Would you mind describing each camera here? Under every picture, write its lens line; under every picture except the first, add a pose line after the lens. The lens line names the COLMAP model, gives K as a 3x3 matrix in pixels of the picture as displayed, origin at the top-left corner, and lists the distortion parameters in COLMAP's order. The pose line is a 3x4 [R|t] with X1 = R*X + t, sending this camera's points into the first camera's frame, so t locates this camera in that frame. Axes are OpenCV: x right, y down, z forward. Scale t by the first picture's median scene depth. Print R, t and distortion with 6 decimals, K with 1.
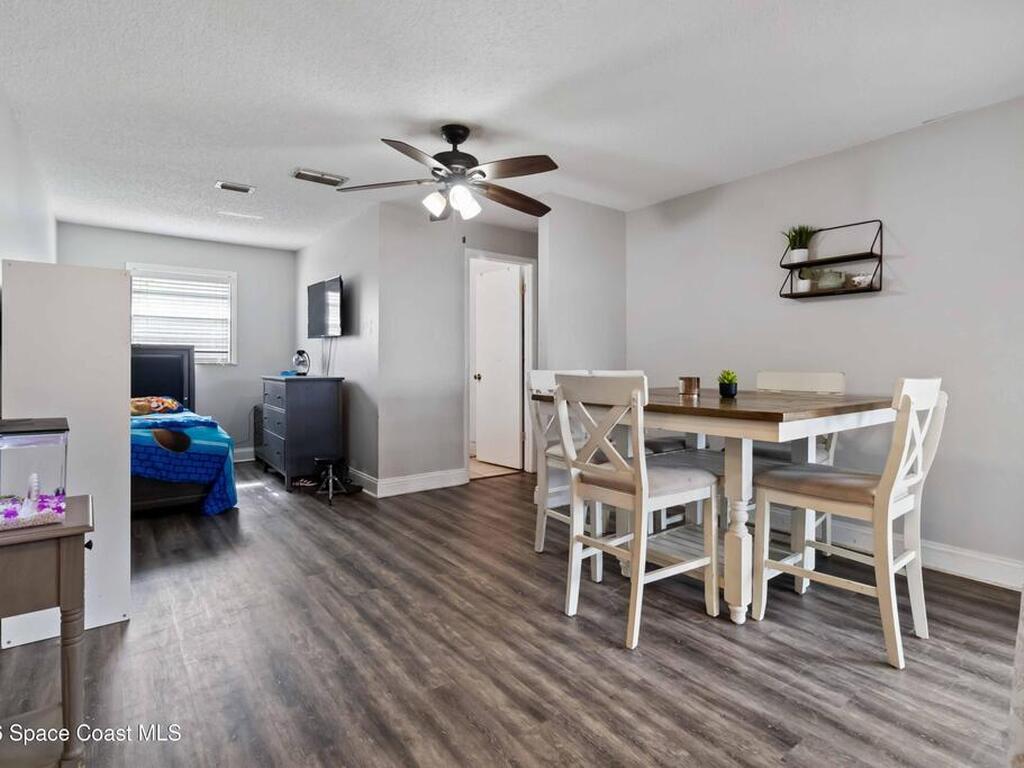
lens RADIAL K [[532.1, 0, 512.8], [0, 532.1, 375.5], [0, 0, 1]] dist [0.003005, 0.000502]
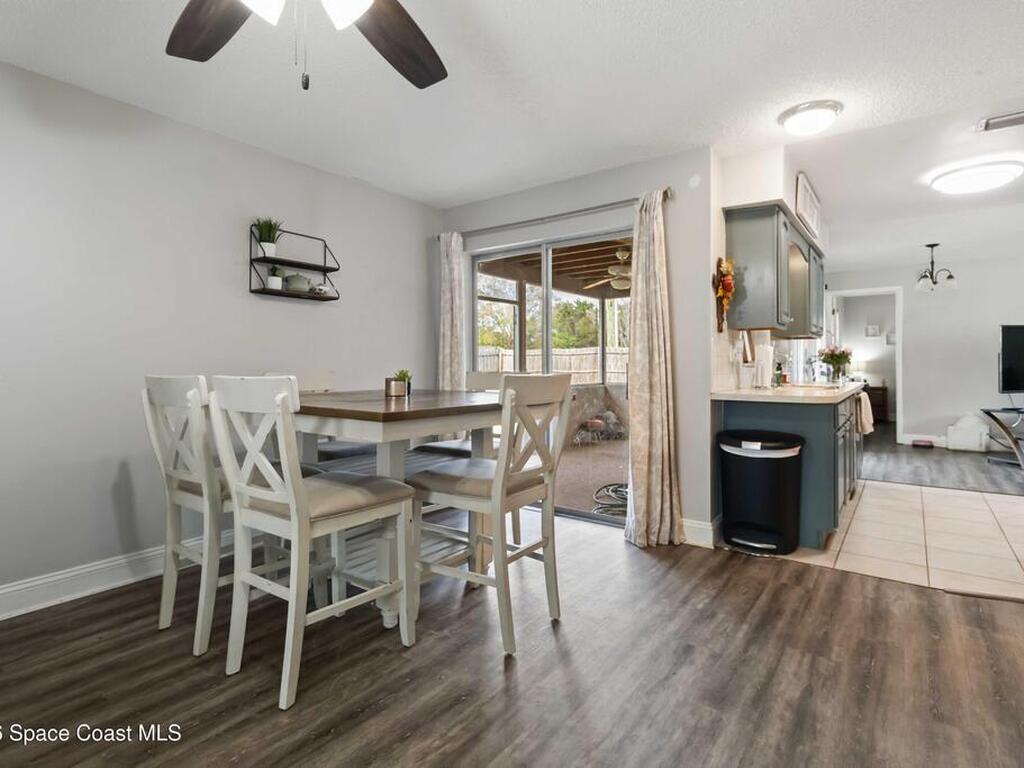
lens RADIAL K [[532.1, 0, 513.0], [0, 532.1, 378.4], [0, 0, 1]] dist [0.003005, 0.000502]
pose [[-0.289497, -0.026290, 0.956818, -0.962854], [0.020196, 0.999232, 0.033566, -0.036492], [-0.956966, 0.029041, -0.288743, 1.663426]]
